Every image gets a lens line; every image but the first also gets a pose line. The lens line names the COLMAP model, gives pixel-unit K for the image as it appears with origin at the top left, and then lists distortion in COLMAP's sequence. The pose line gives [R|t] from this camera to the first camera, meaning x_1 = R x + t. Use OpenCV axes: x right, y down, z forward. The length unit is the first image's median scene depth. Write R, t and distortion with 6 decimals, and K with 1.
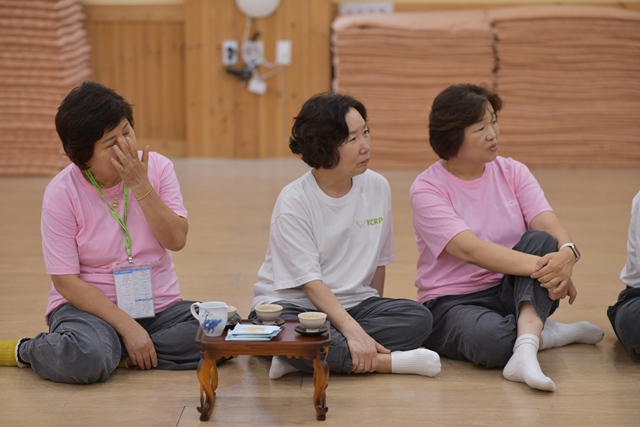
lens RADIAL K [[1543.6, 0, 320.0], [0, 1543.6, 213.5], [0, 0, 1]] dist [0.024554, 1.265557]
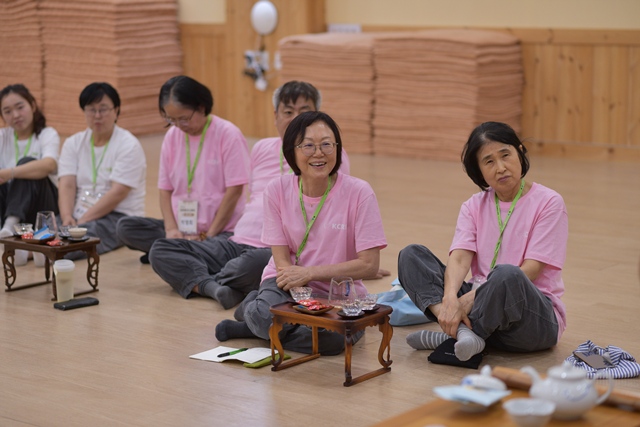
lens RADIAL K [[1543.6, 0, 320.0], [0, 1543.6, 213.5], [0, 0, 1]] dist [0.024554, 1.265557]
pose [[0.786141, 0.090225, -0.611426, 0.872579], [-0.096624, 0.995064, 0.022603, -0.005703], [0.610447, 0.041309, 0.790979, -0.037887]]
